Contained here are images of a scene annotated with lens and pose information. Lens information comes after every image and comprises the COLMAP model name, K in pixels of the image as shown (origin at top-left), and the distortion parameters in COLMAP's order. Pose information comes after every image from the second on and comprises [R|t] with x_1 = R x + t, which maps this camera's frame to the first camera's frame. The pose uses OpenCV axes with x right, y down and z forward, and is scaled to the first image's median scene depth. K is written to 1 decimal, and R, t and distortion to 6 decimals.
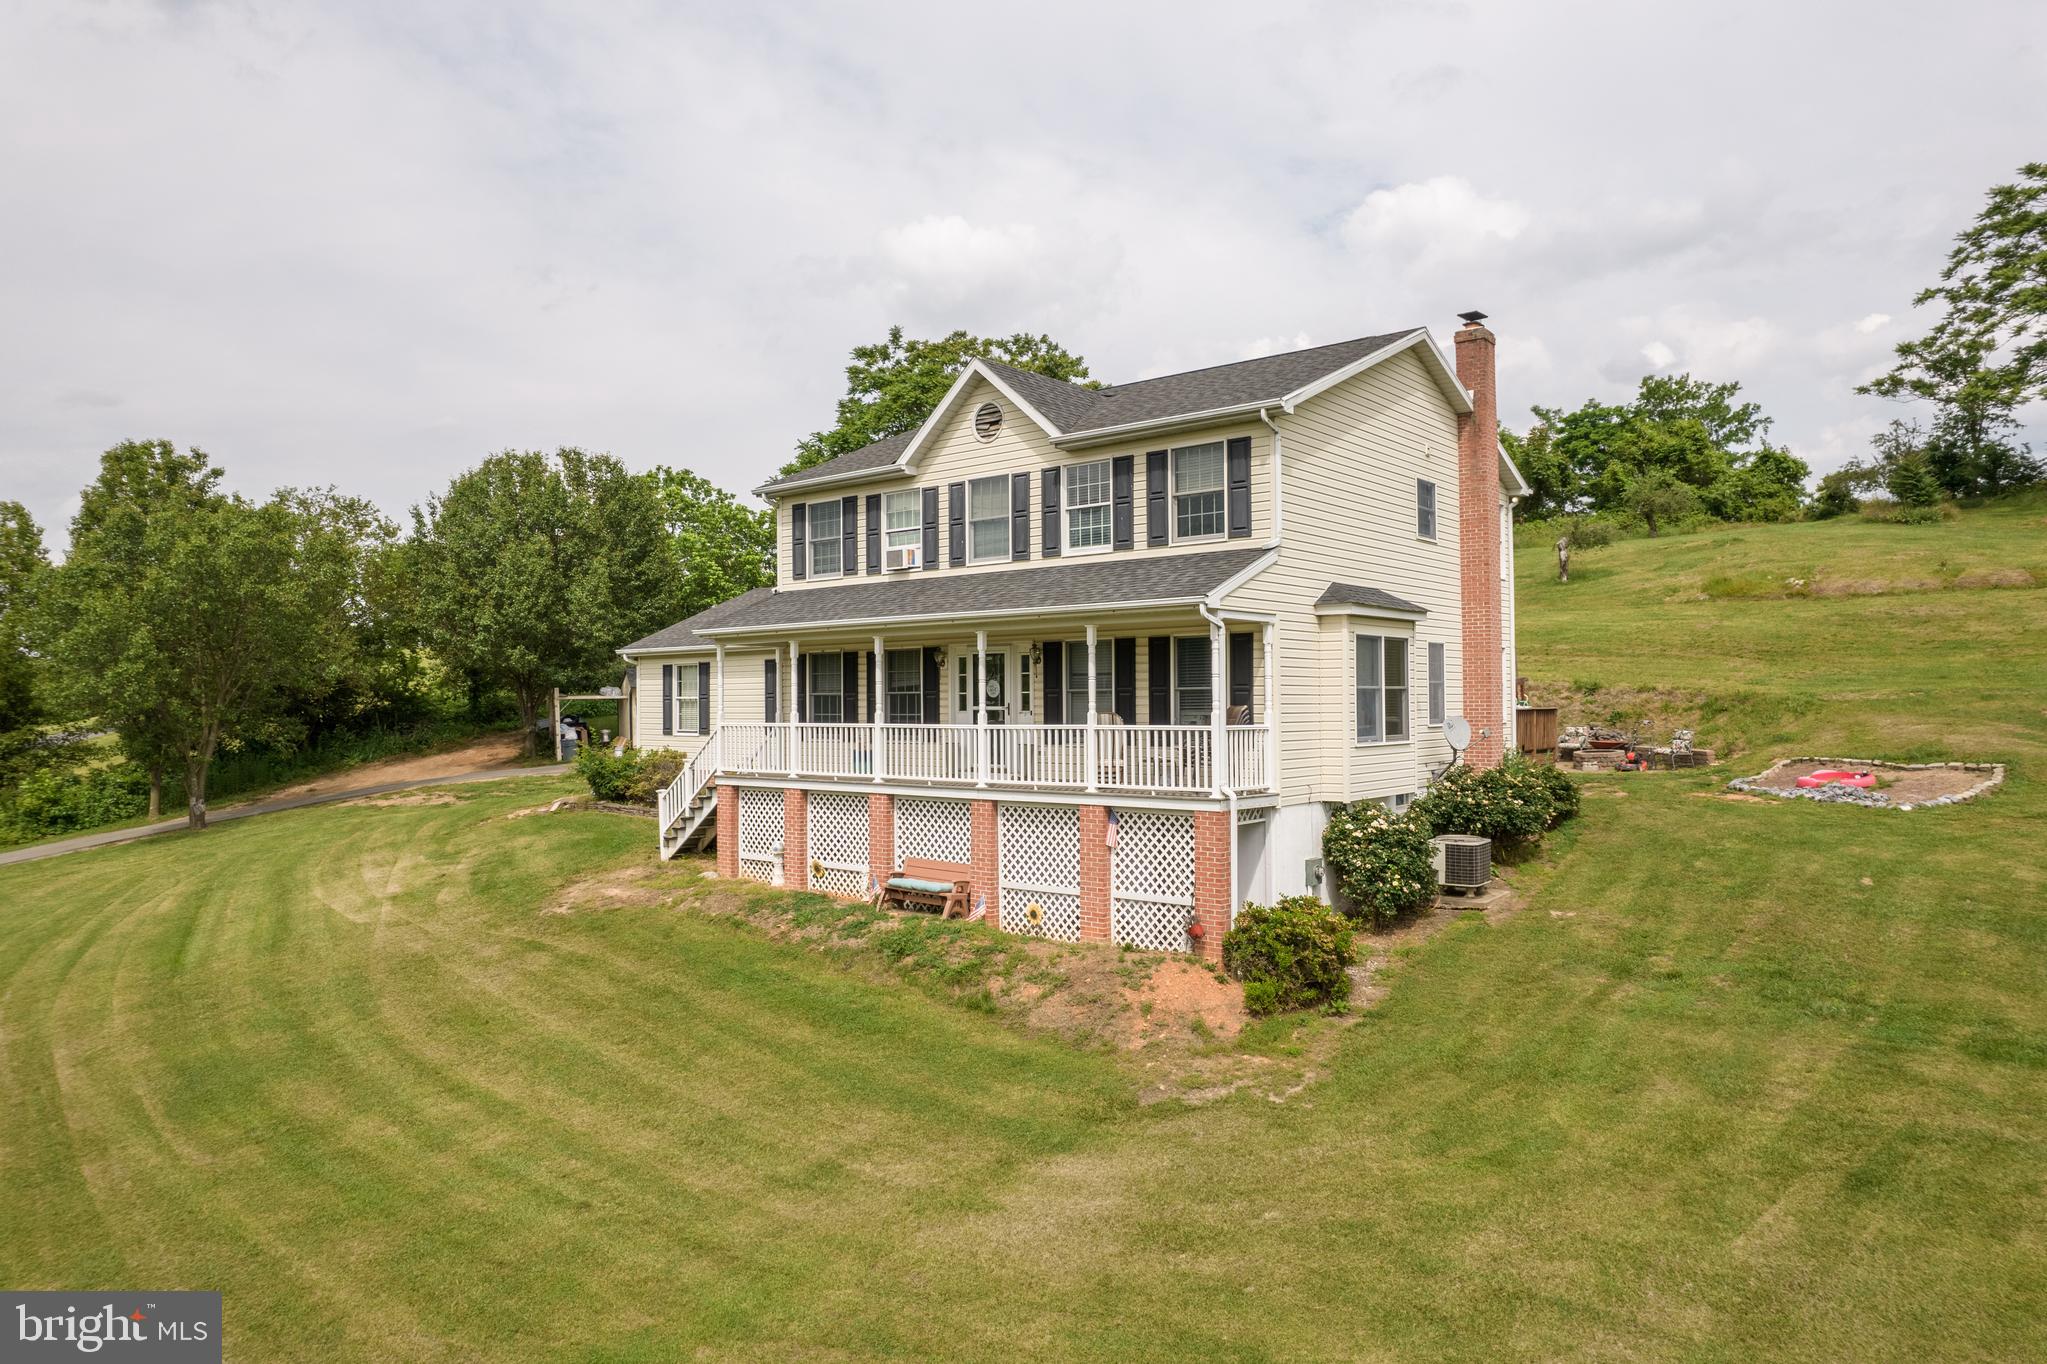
lens RADIAL K [[1310.7, 0, 1033.7], [0, 1310.7, 683.8], [0, 0, 1]] dist [-0.074295, 0.067151]
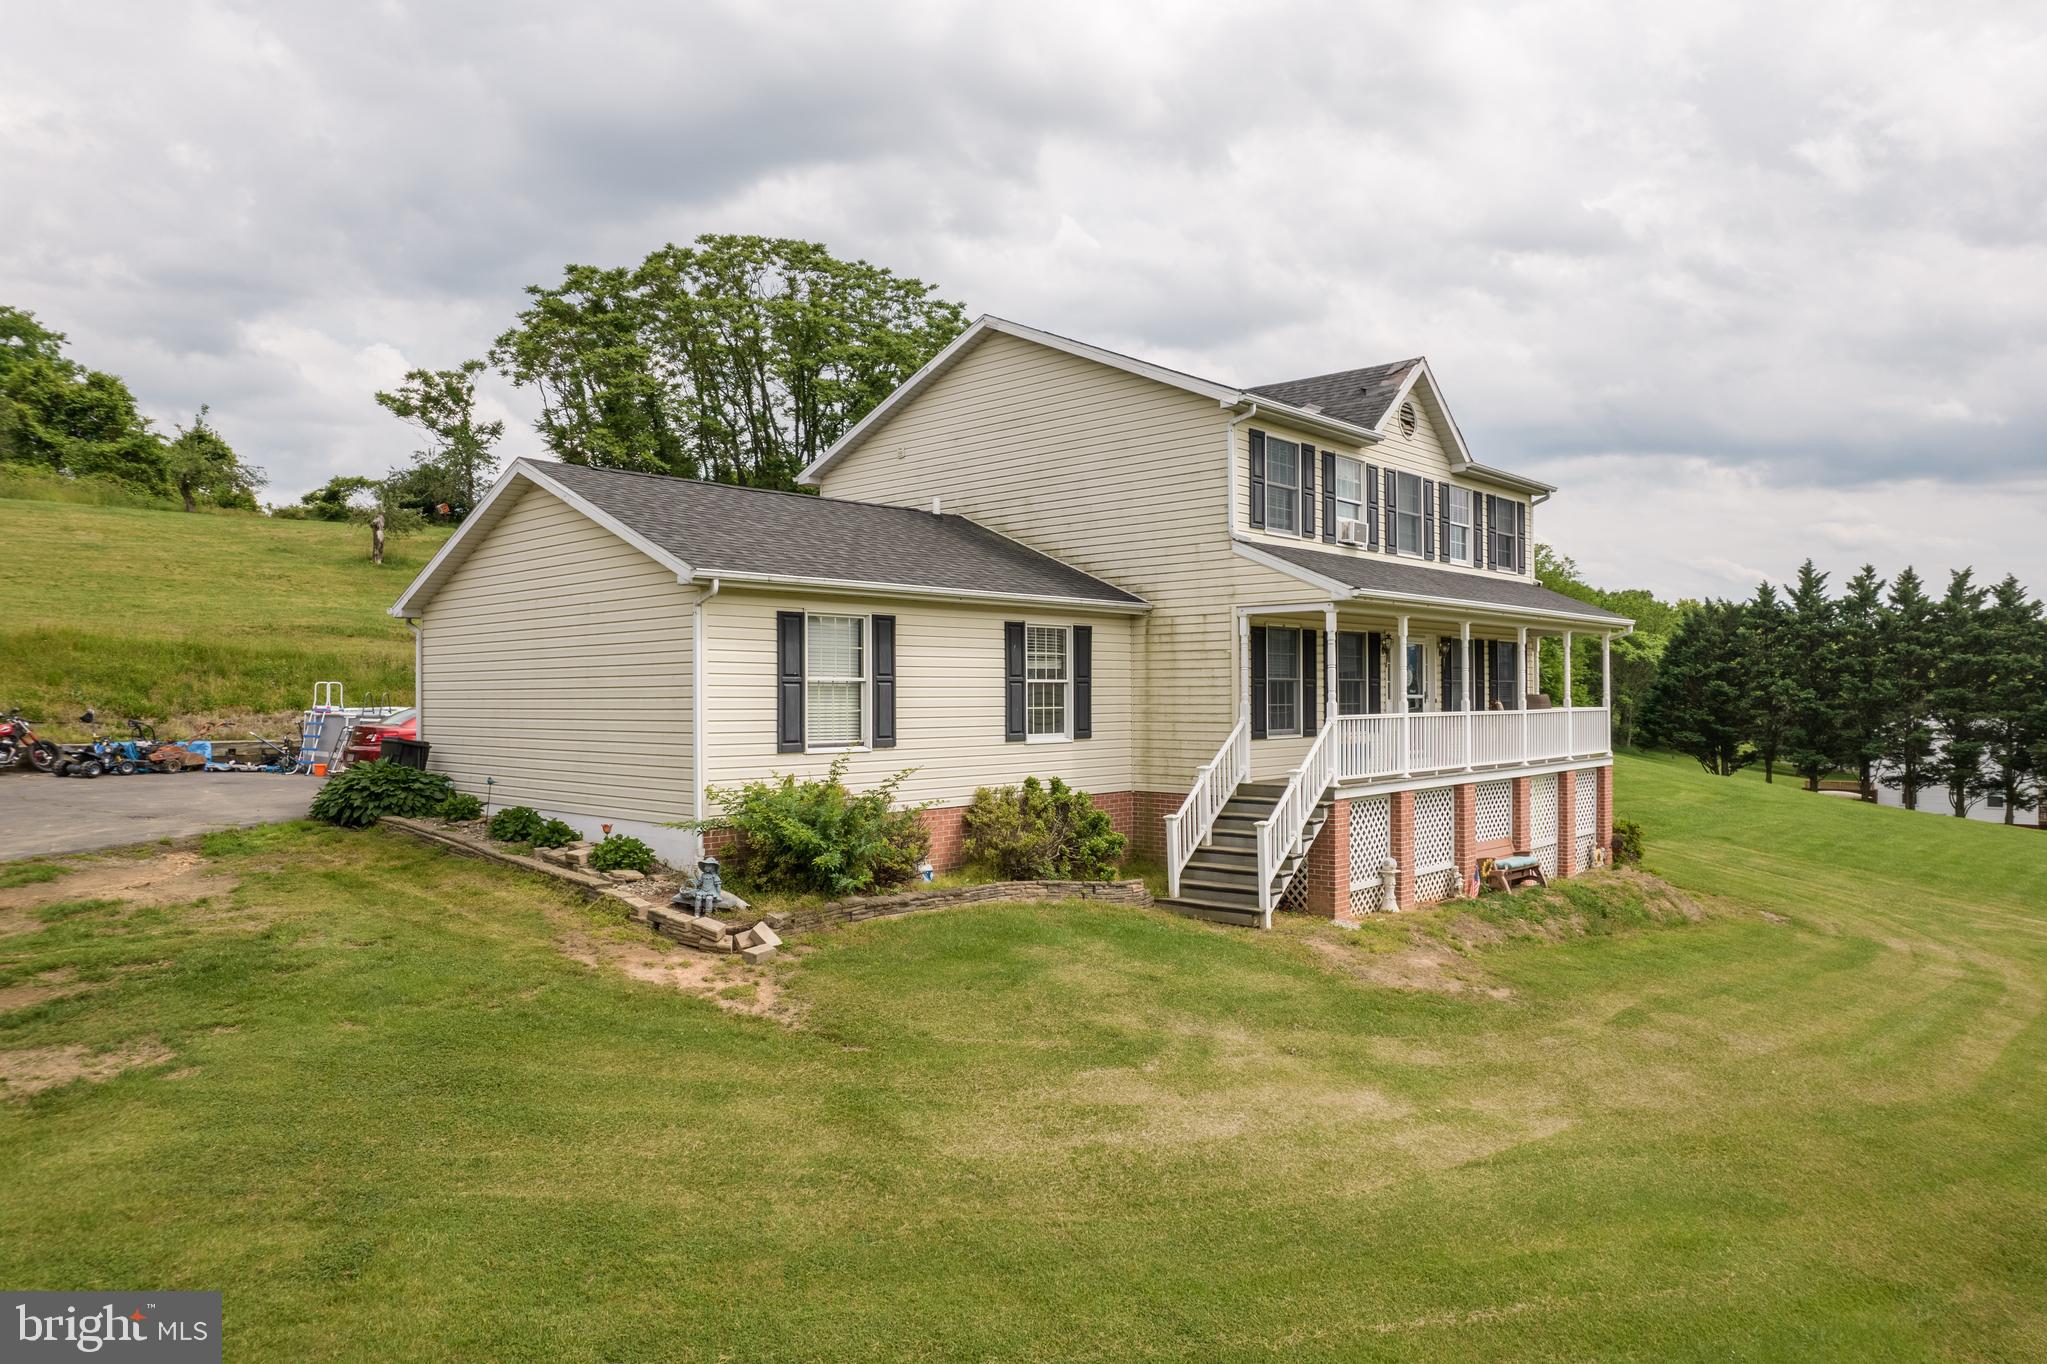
lens RADIAL K [[1310.7, 0, 1030.6], [0, 1310.7, 686.3], [0, 0, 1]] dist [-0.074295, 0.067151]
pose [[0.061596, 0.013914, 0.998004, -1.103592], [-0.009861, 0.999863, -0.013331, 0.027750], [-0.998052, -0.009021, 0.061725, 1.261352]]
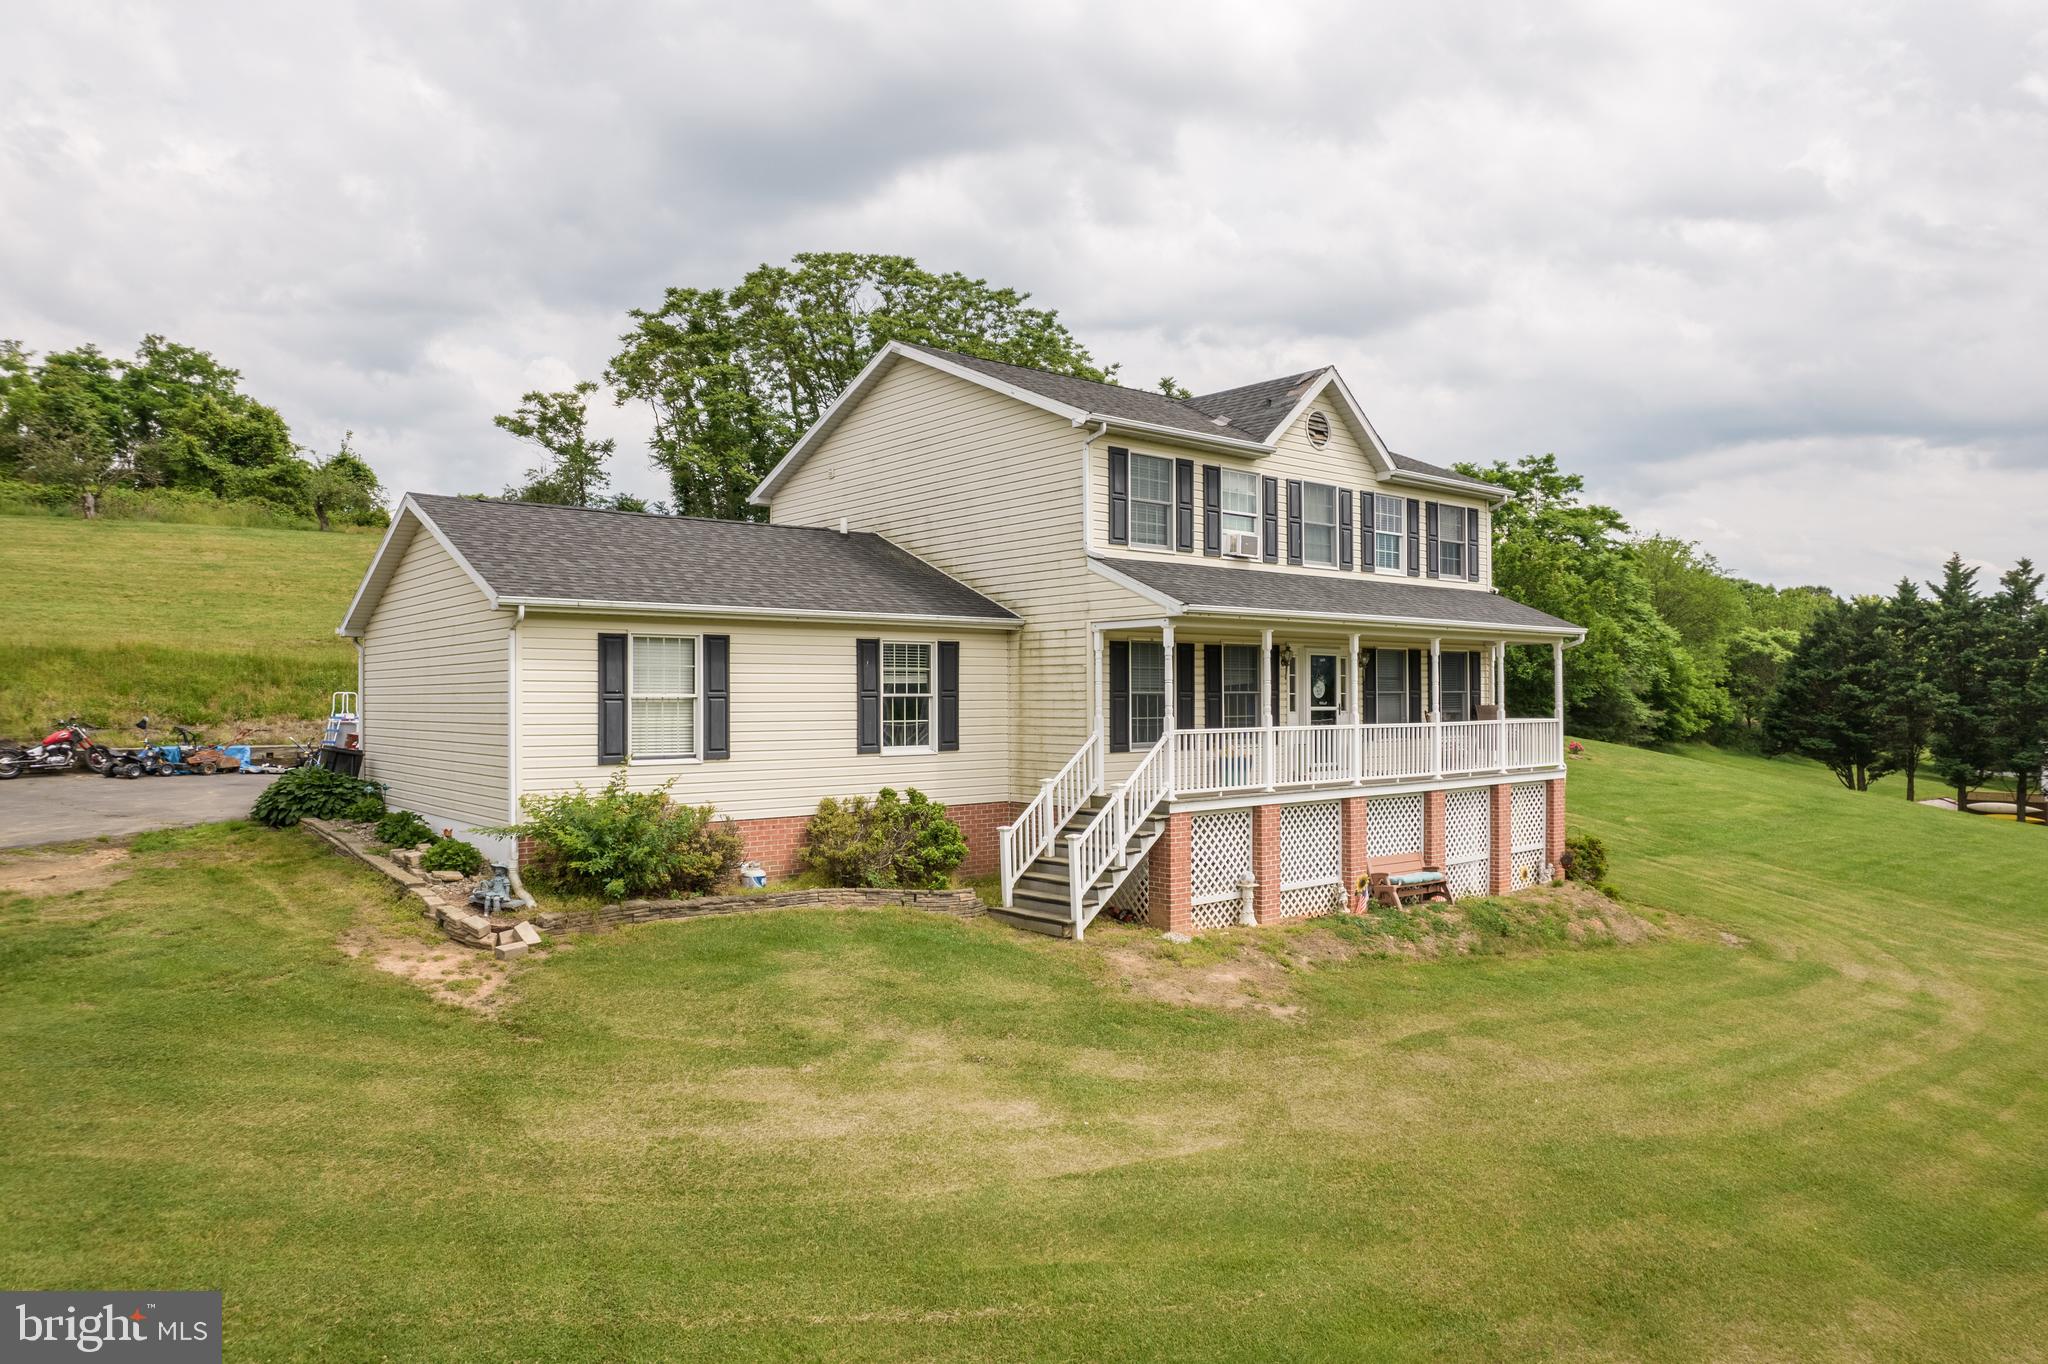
lens RADIAL K [[1311.3, 0, 1029.2], [0, 1311.3, 683.3], [0, 0, 1]] dist [-0.074295, 0.067151]
pose [[0.187519, 0.016658, 0.982120, -1.105604], [-0.010779, 0.999831, -0.014900, 0.016881], [-0.982202, -0.007792, 0.187666, 1.053341]]
